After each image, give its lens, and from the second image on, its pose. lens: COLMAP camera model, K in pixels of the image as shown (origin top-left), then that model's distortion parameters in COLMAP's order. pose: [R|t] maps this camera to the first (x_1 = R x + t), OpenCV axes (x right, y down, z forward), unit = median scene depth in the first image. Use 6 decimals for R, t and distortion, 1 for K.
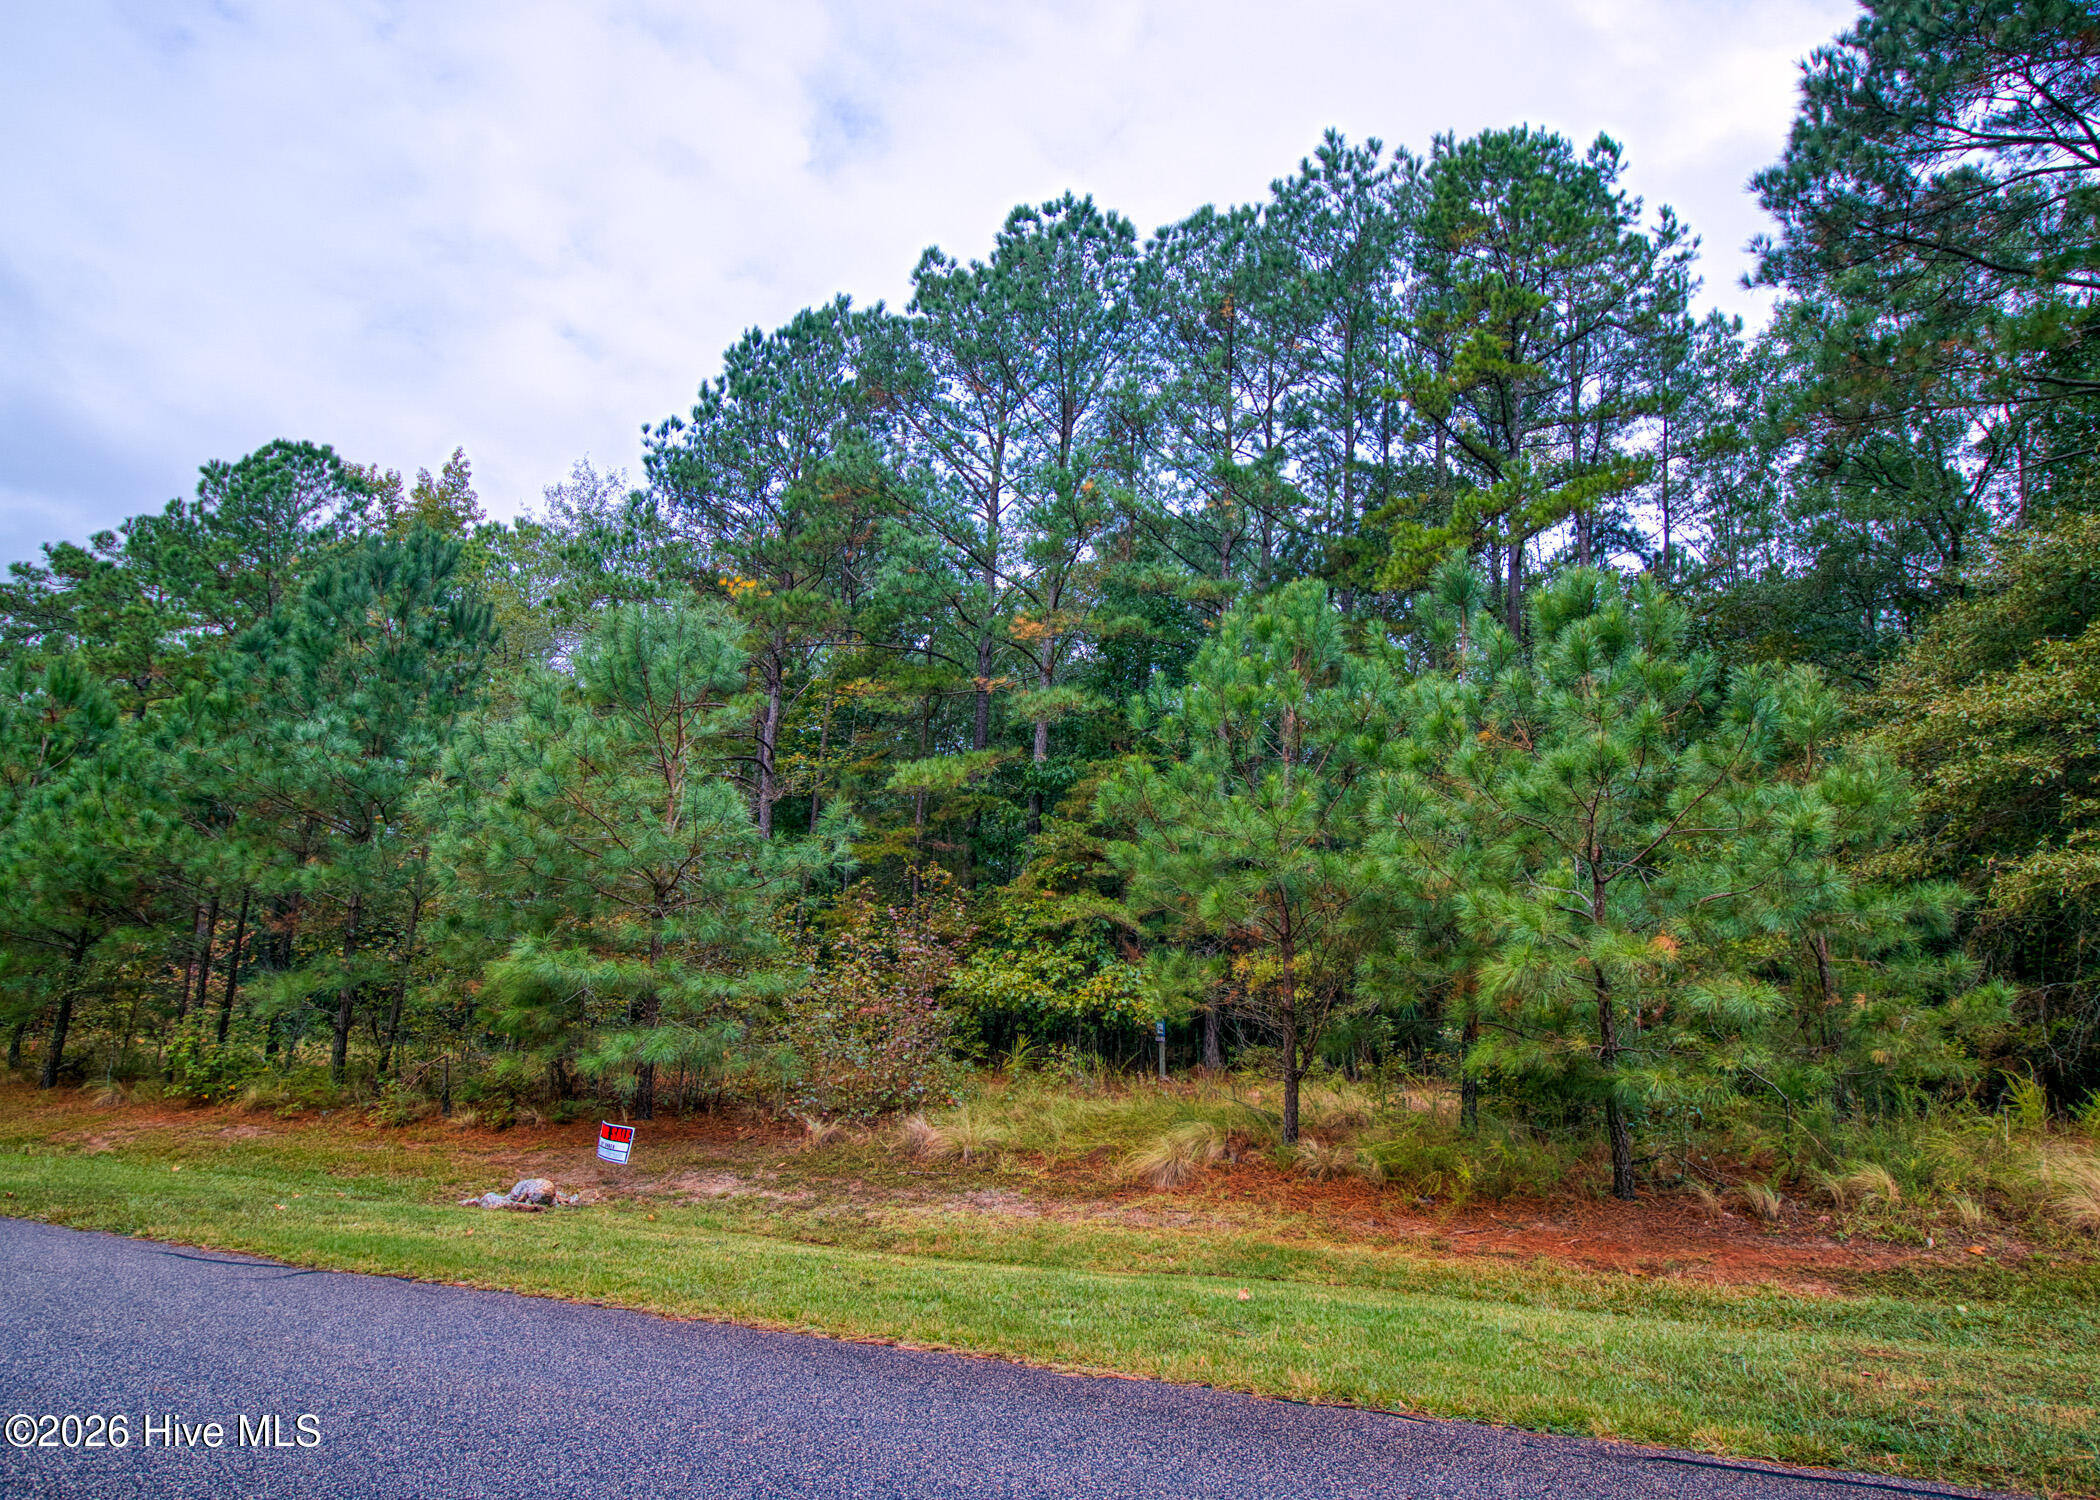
lens RADIAL K [[1239.8, 0, 1113.2], [0, 1239.8, 737.9], [0, 0, 1]] dist [-0.000233, -0.003916]
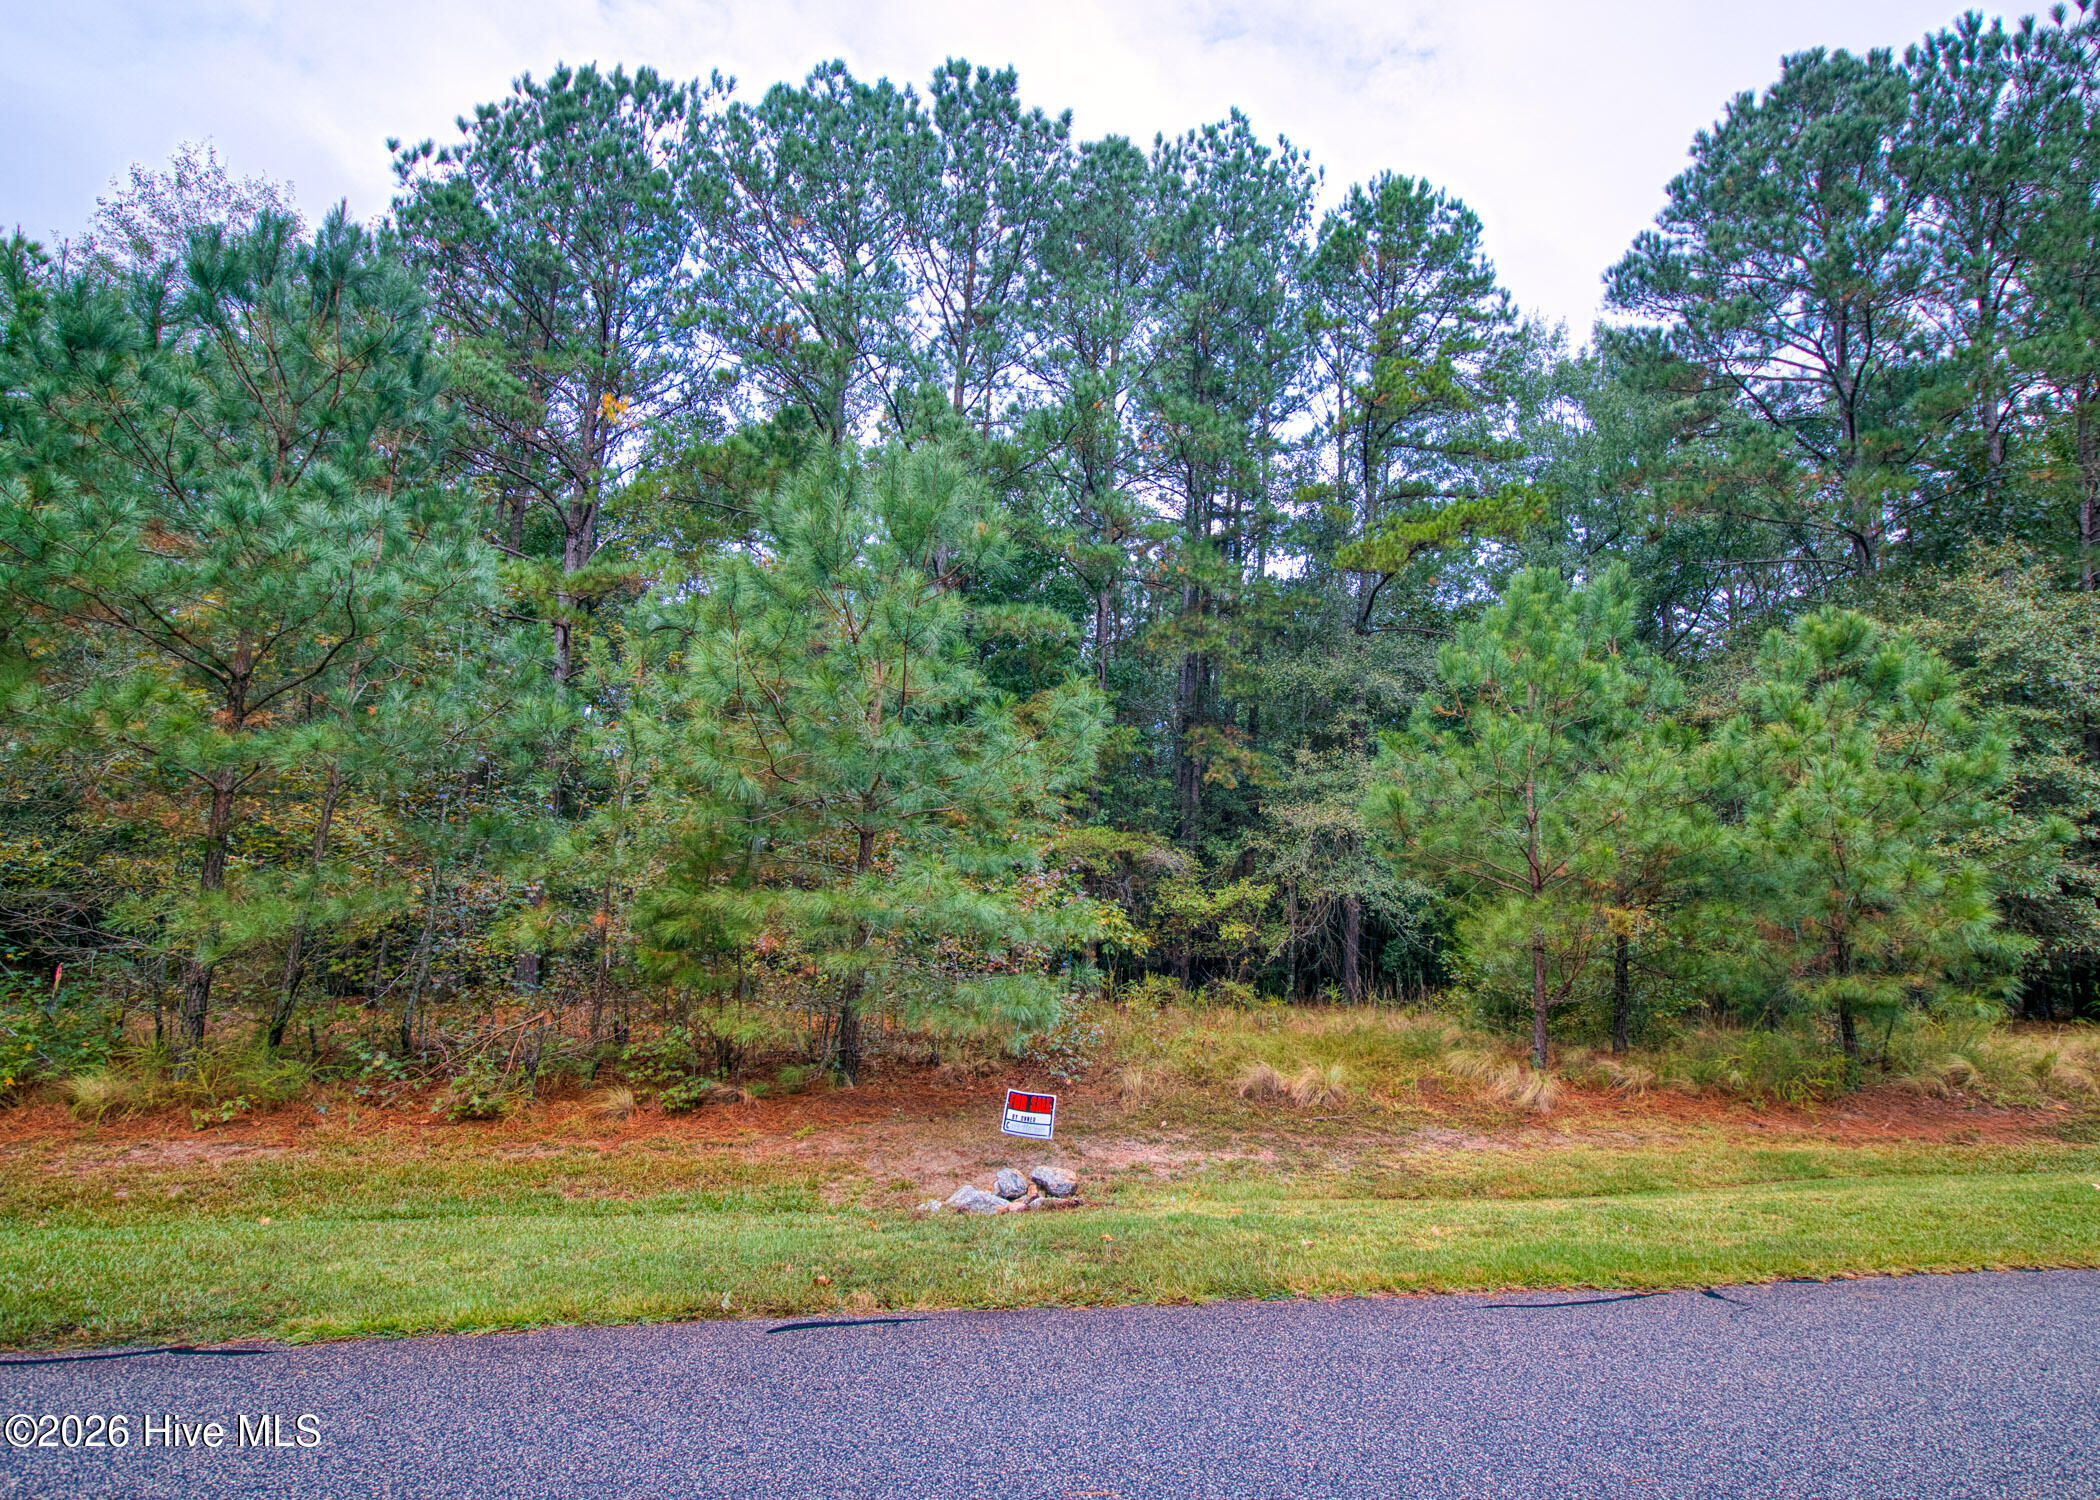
lens RADIAL K [[1203.5, 0, 1050.0], [0, 1203.5, 750.0], [0, 0, 1]] dist [0.002134, -0.001876]
pose [[0.826475, 0.084488, 0.556598, -0.700639], [-0.126580, 0.991248, 0.037489, 0.042602], [-0.548559, -0.101438, 0.829936, 0.286553]]
